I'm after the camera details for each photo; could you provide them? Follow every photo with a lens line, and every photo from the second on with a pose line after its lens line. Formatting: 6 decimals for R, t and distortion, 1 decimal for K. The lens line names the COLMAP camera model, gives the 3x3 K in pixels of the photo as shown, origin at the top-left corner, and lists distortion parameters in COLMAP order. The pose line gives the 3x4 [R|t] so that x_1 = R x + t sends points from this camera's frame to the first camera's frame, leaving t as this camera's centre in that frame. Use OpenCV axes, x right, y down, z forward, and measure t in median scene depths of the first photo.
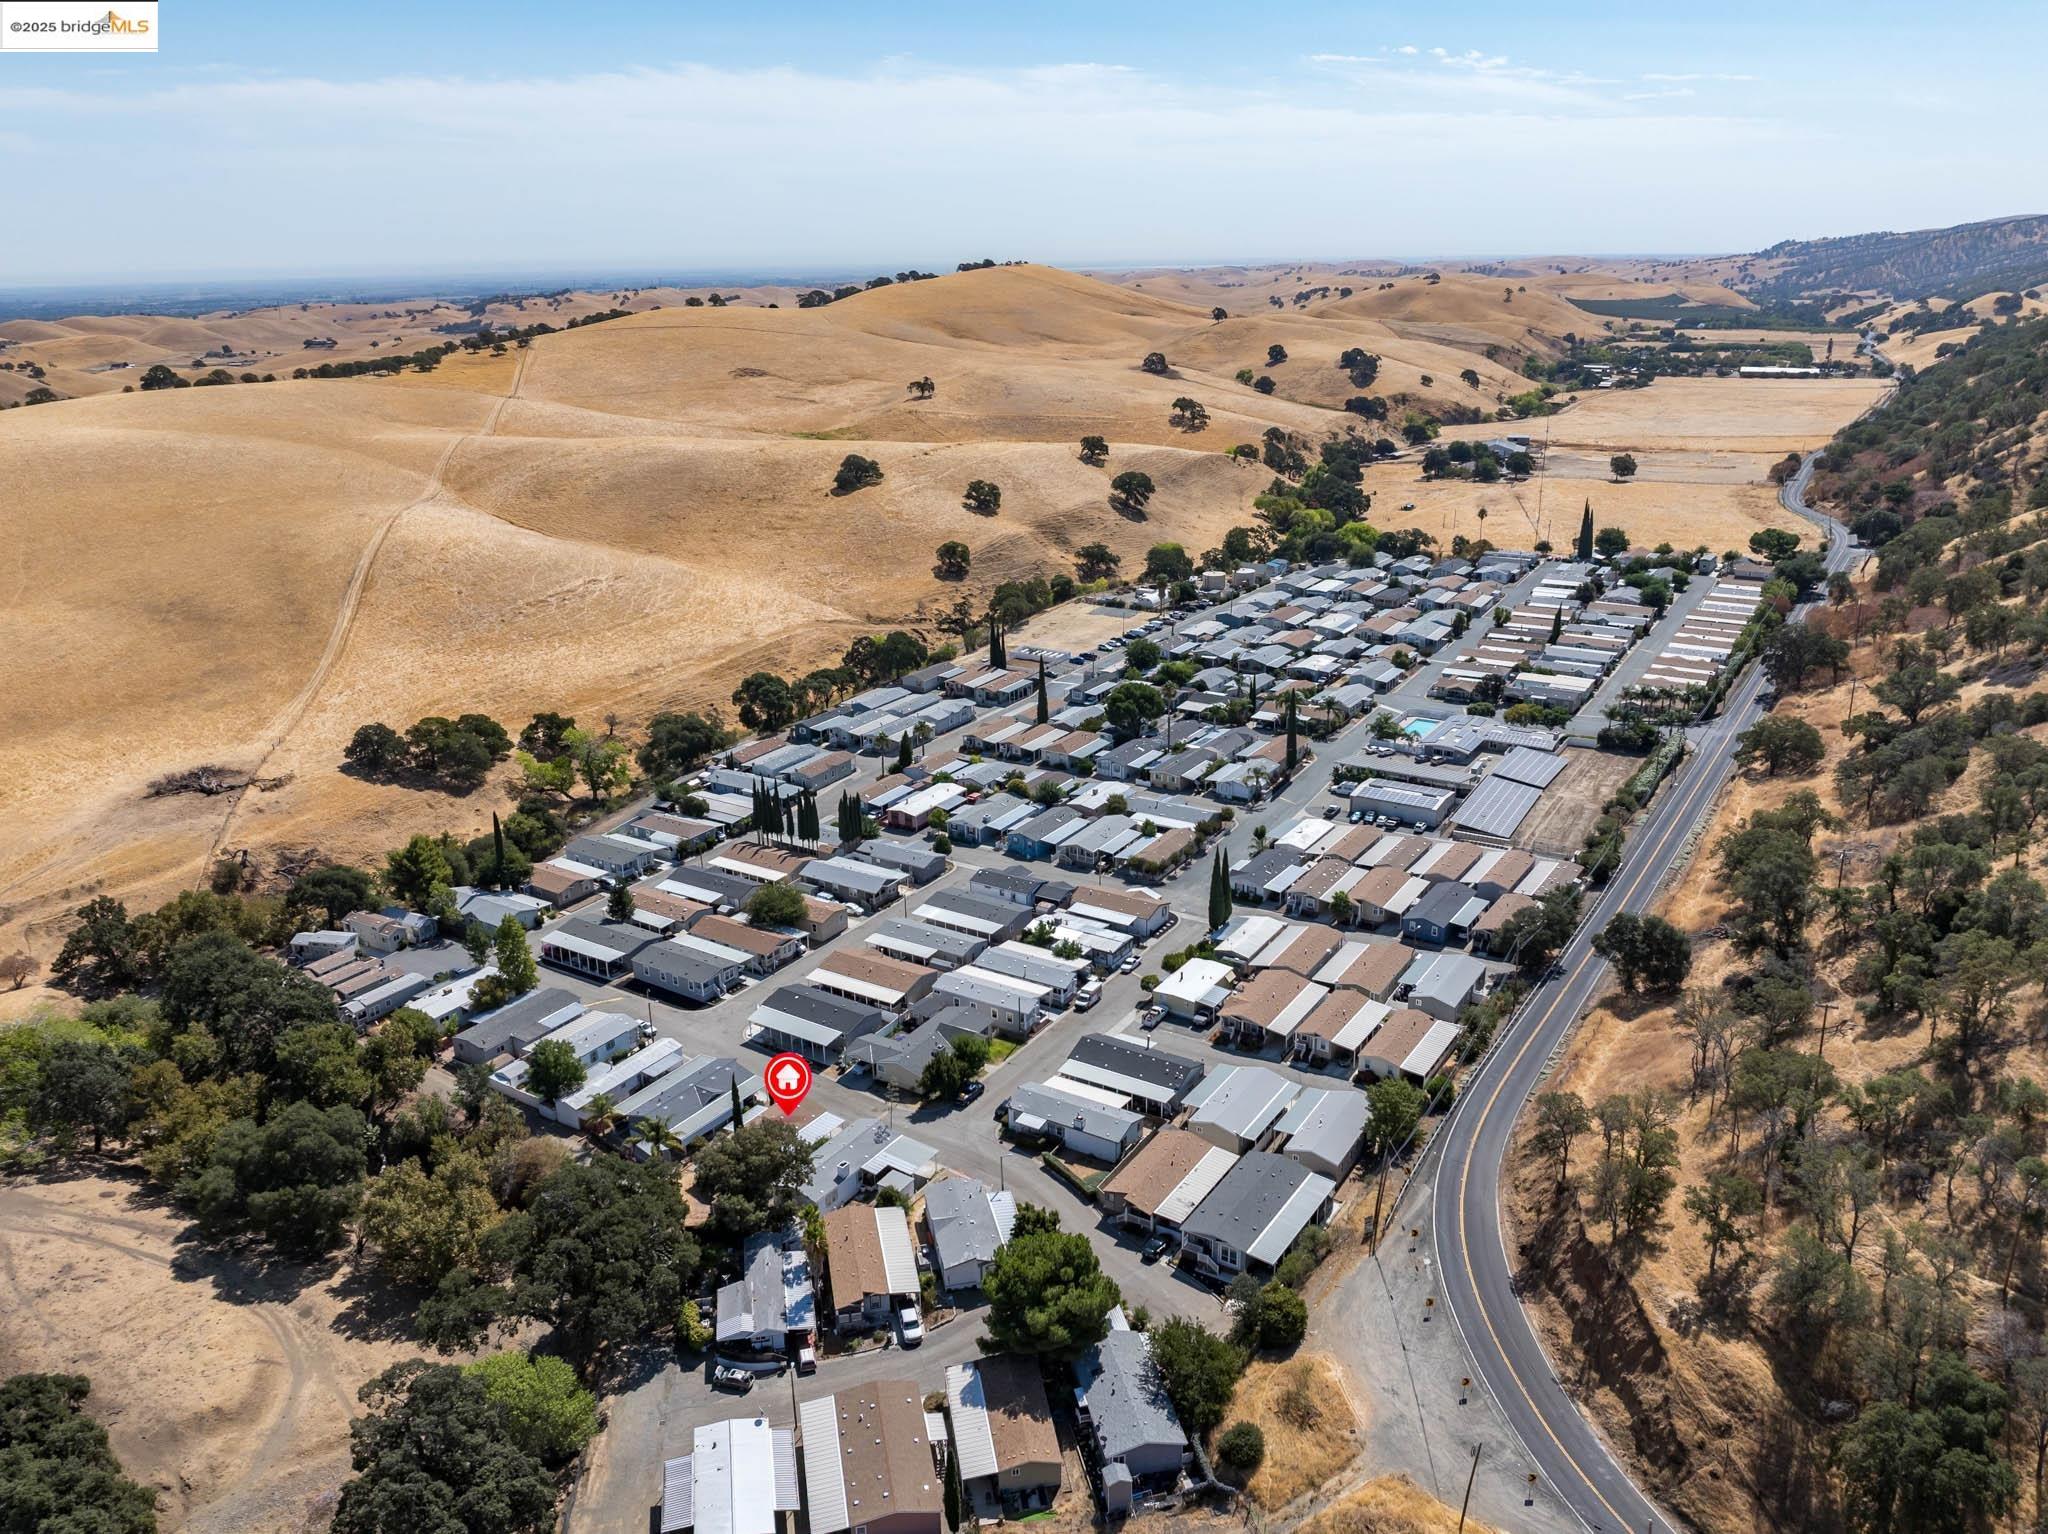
lens RADIAL K [[1441.0, 0, 1017.4], [0, 1441.0, 768.5], [0, 0, 1]] dist [-0.028403, -0.000193]
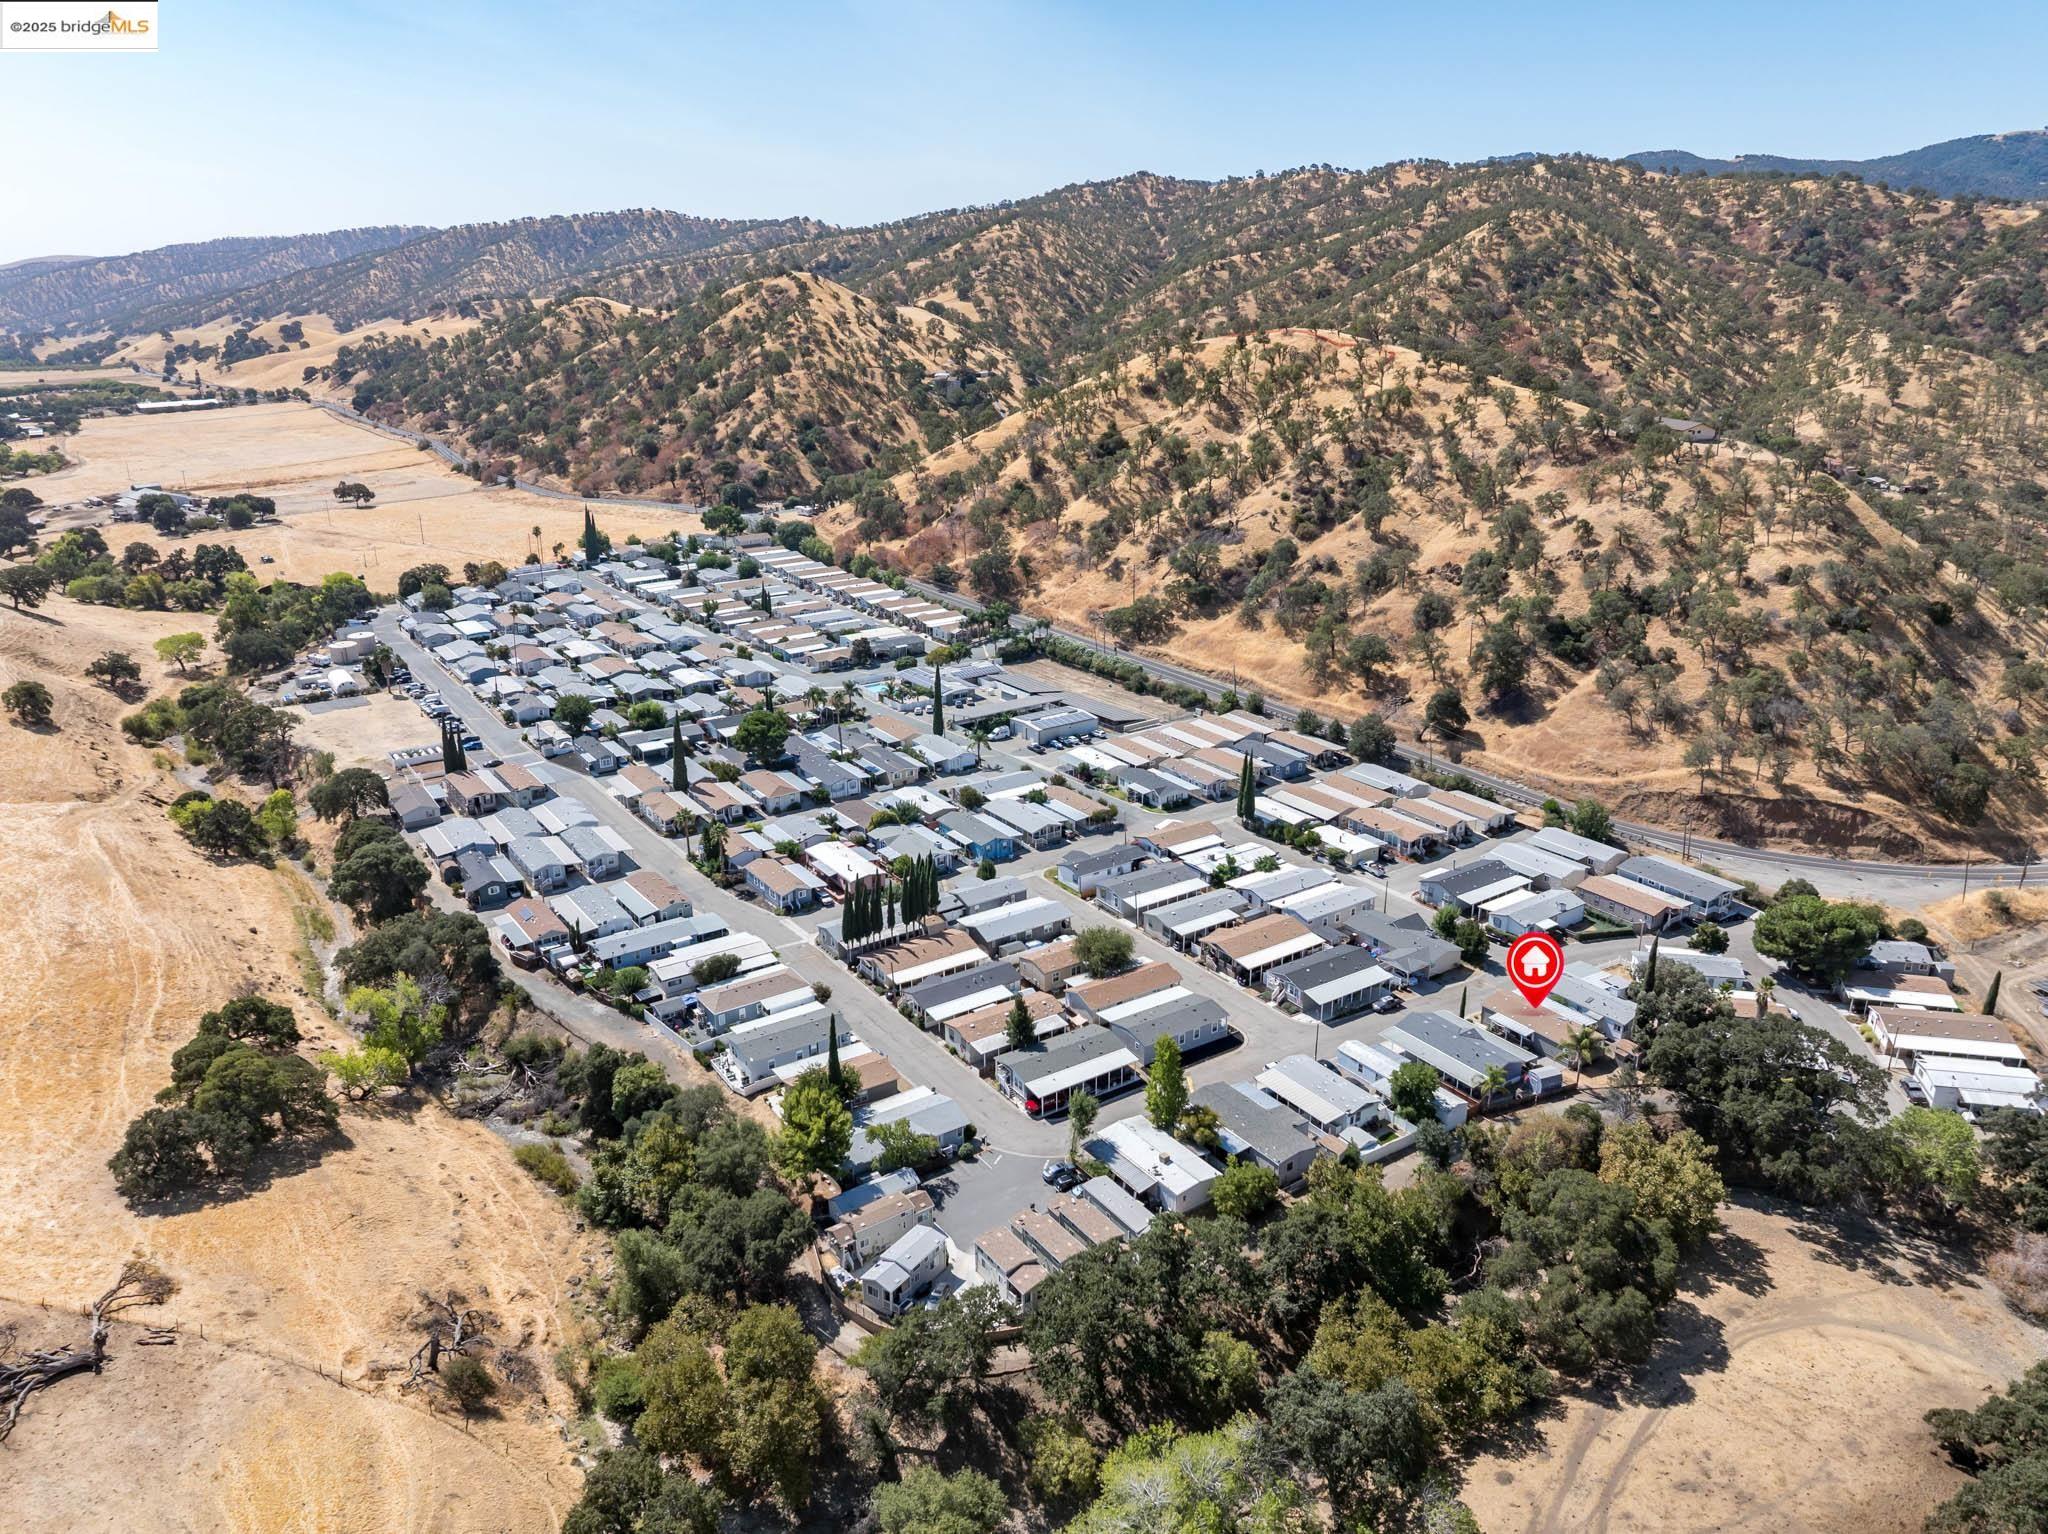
lens RADIAL K [[1441.0, 0, 1017.6], [0, 1441.0, 765.2], [0, 0, 1]] dist [-0.028403, -0.000193]
pose [[0.408045, -0.280139, 0.868920, -0.814849], [0.303312, 0.939295, 0.160392, -0.151460], [-0.861104, 0.198107, 0.468244, 0.512108]]
